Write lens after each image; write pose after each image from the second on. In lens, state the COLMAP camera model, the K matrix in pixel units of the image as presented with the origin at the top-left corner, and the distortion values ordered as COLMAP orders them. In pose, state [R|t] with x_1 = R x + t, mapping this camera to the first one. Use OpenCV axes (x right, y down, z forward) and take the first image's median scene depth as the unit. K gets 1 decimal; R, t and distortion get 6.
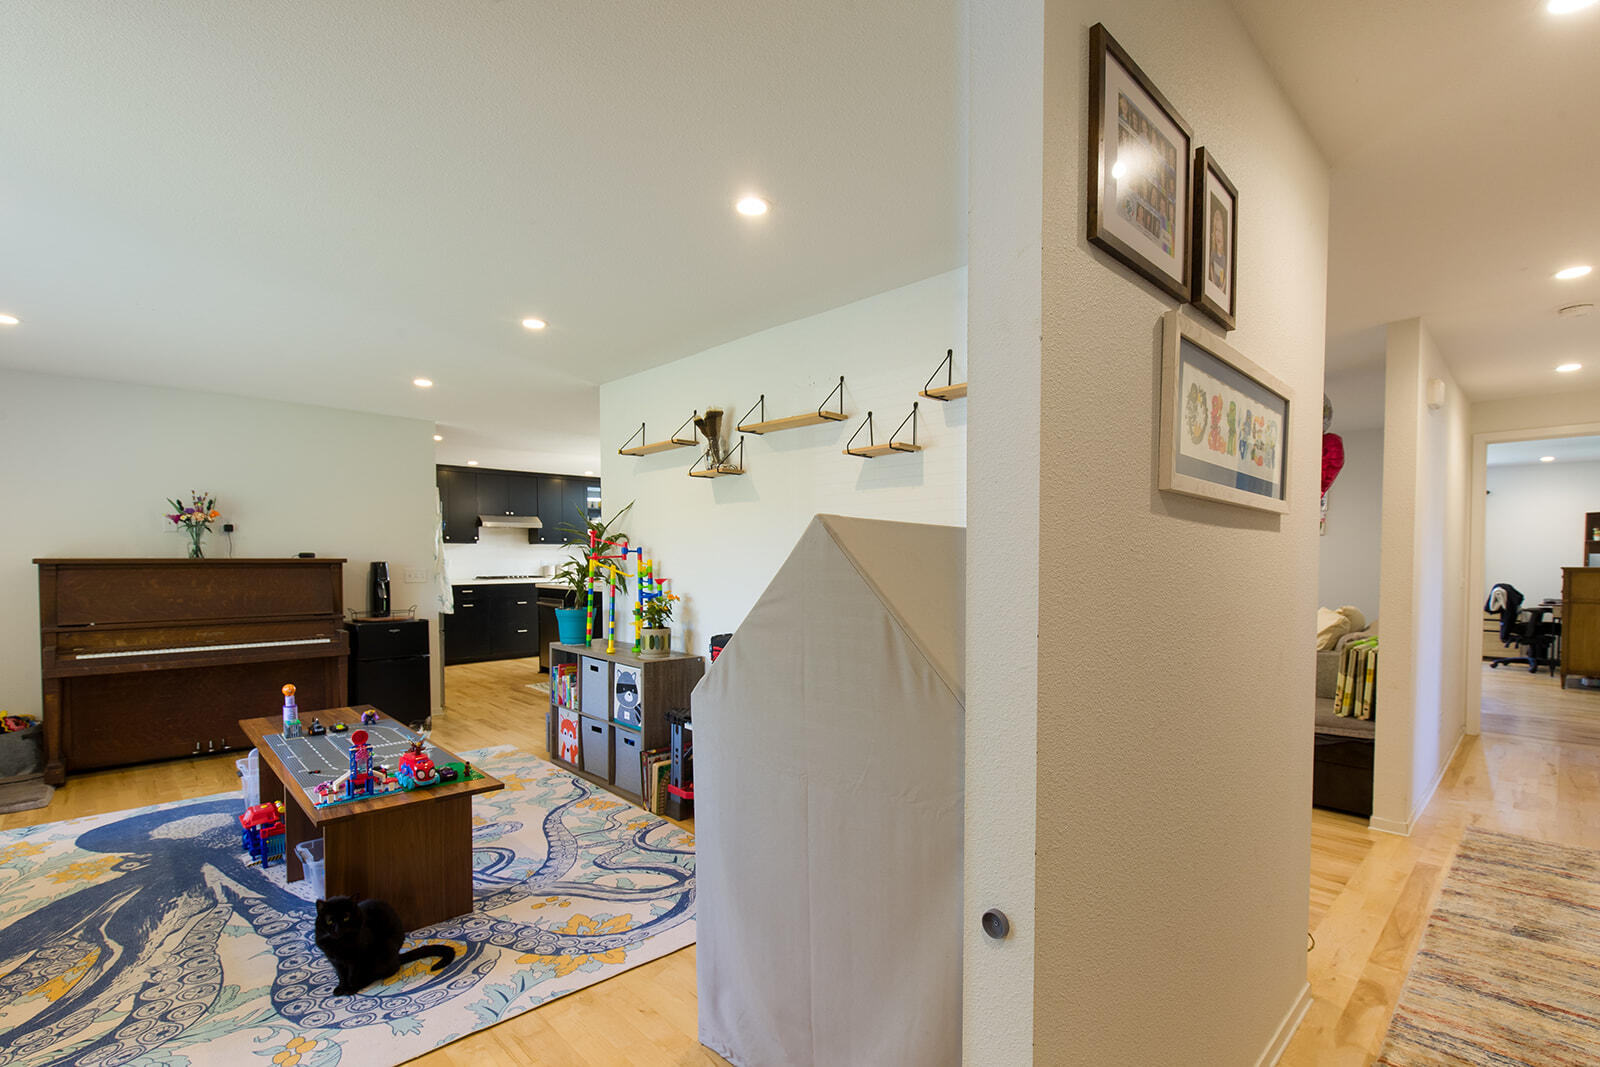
lens RADIAL K [[729.8, 0, 802.5], [0, 729.8, 581.3], [0, 0, 1]] dist [-0.001921, -0.000636]
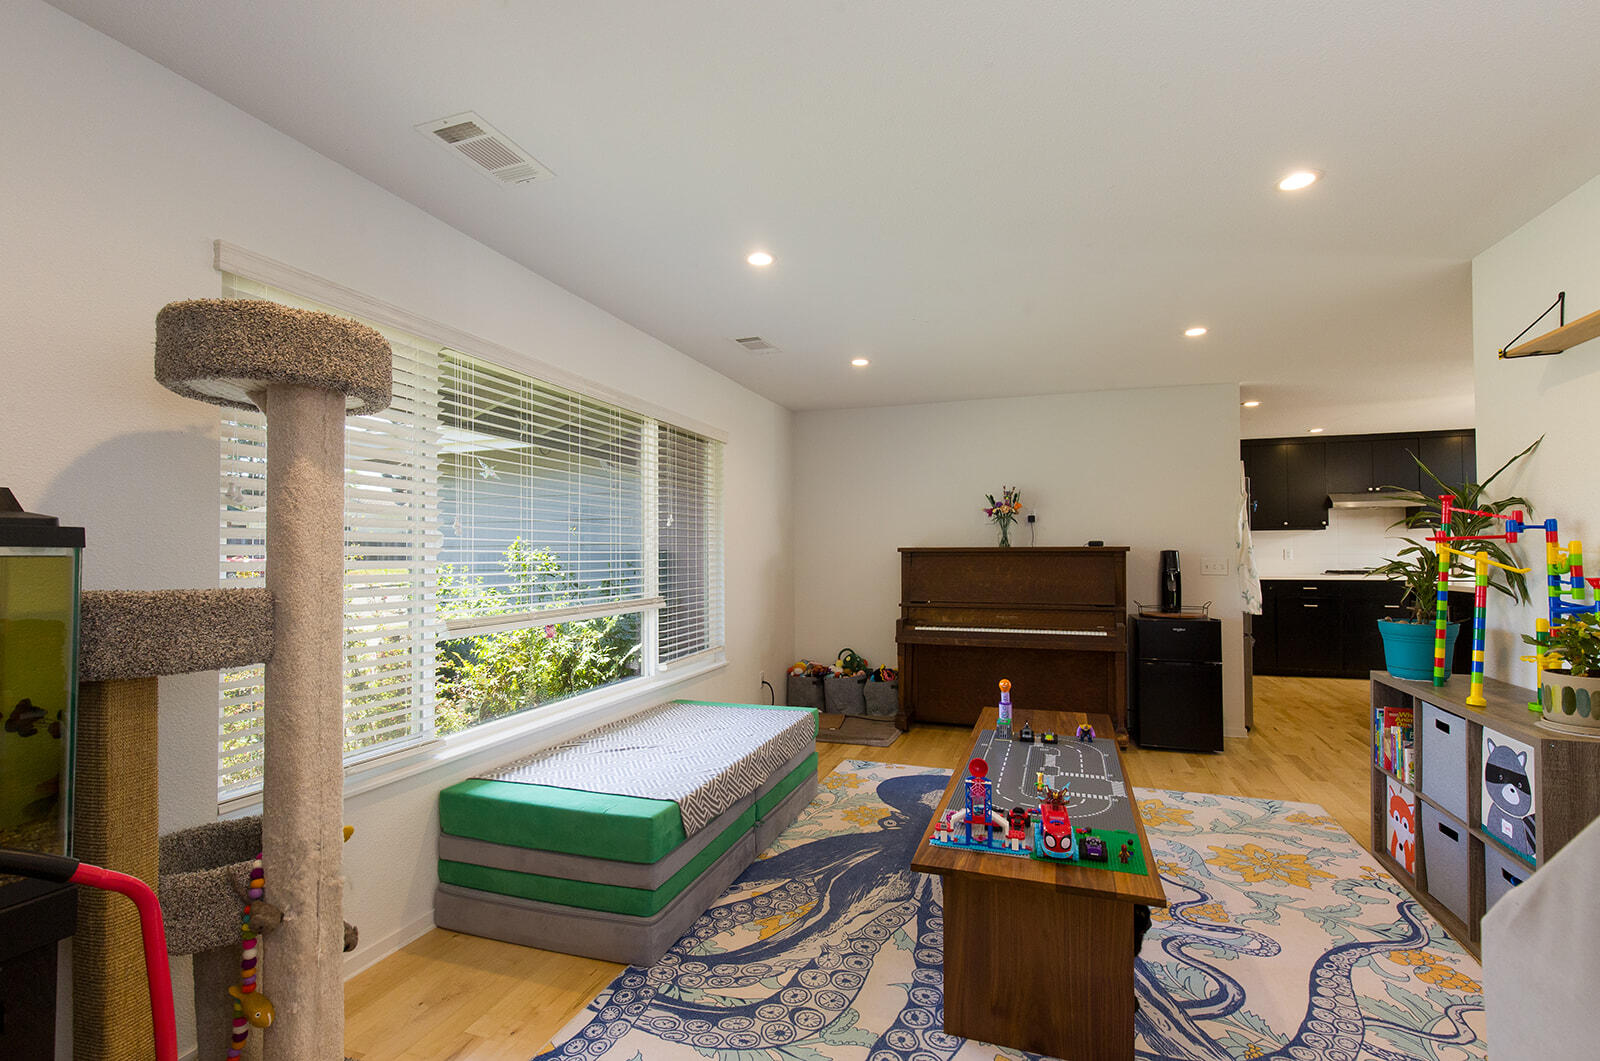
lens RADIAL K [[726.1, 0, 813.2], [0, 726.1, 540.1], [0, 0, 1]] dist [0.004106, -0.000250]
pose [[0.468663, -0.016523, -0.883222, -0.000246], [-0.025287, 0.999164, -0.032111, 0.000338], [0.883015, 0.037383, 0.467854, 0.265175]]
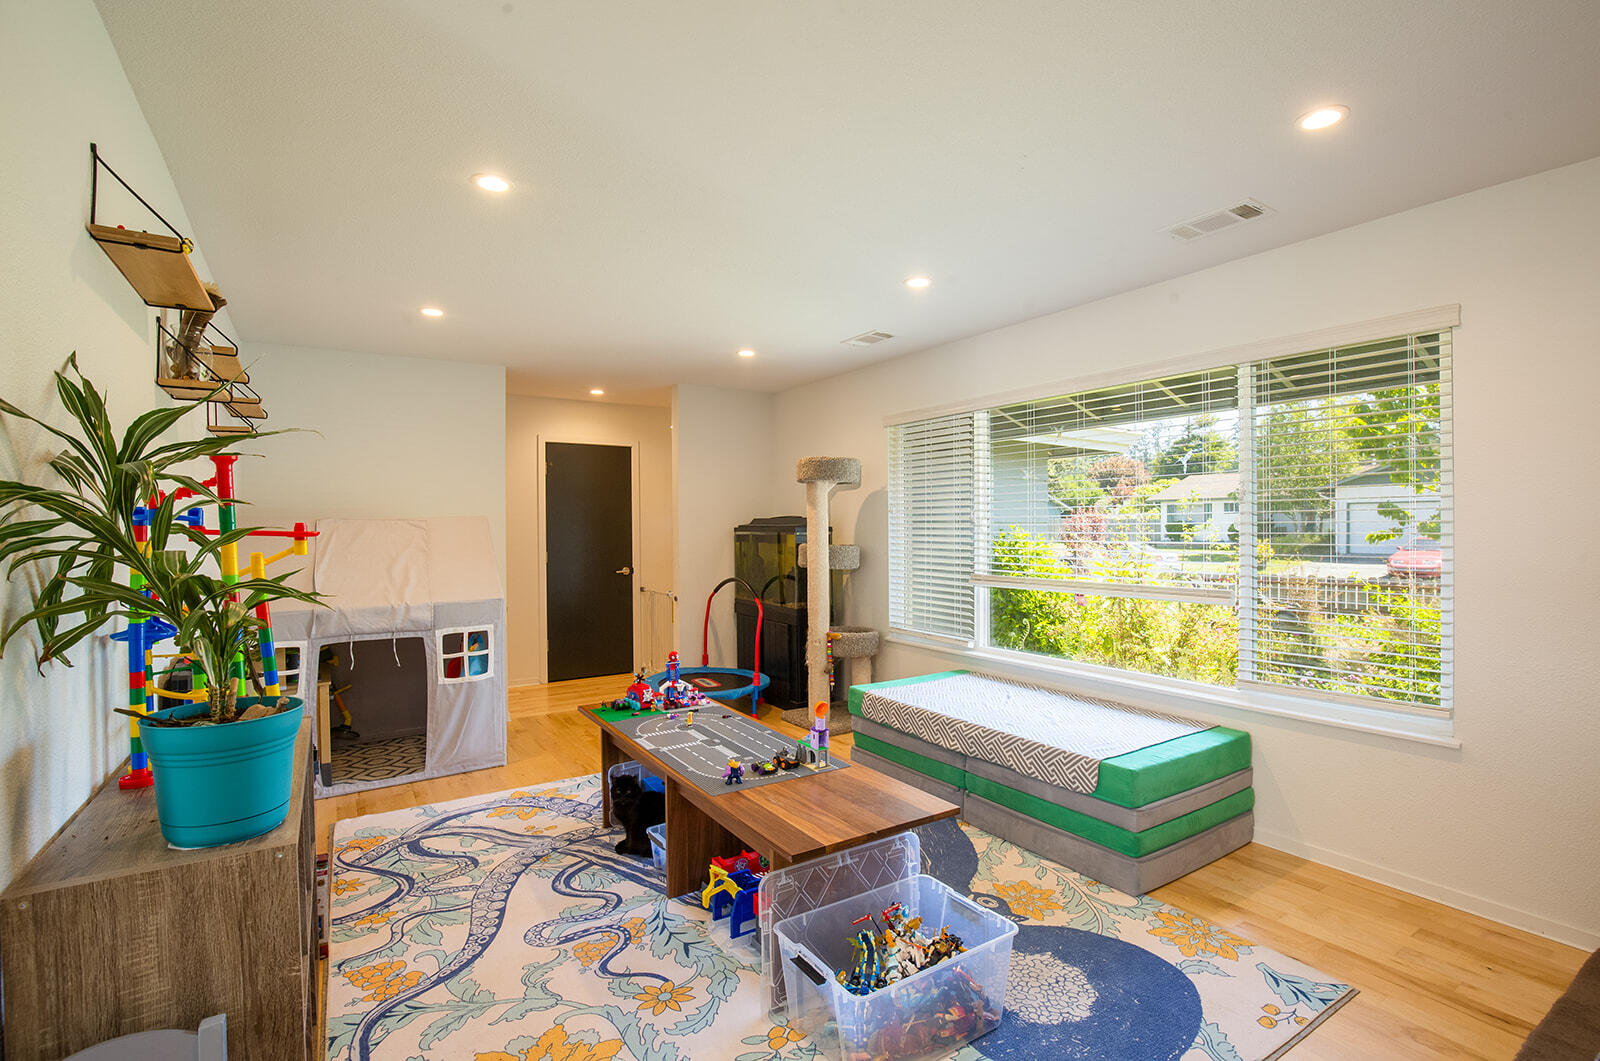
lens RADIAL K [[738.9, 0, 800.0], [0, 738.9, 530.5], [0, 0, 1]] dist [-0.034078, 0.001378]
pose [[-0.981357, 0.008966, 0.191986, -0.636671], [0.015536, 0.999343, 0.032745, -0.043696], [-0.191566, 0.035117, -0.980851, 1.330805]]
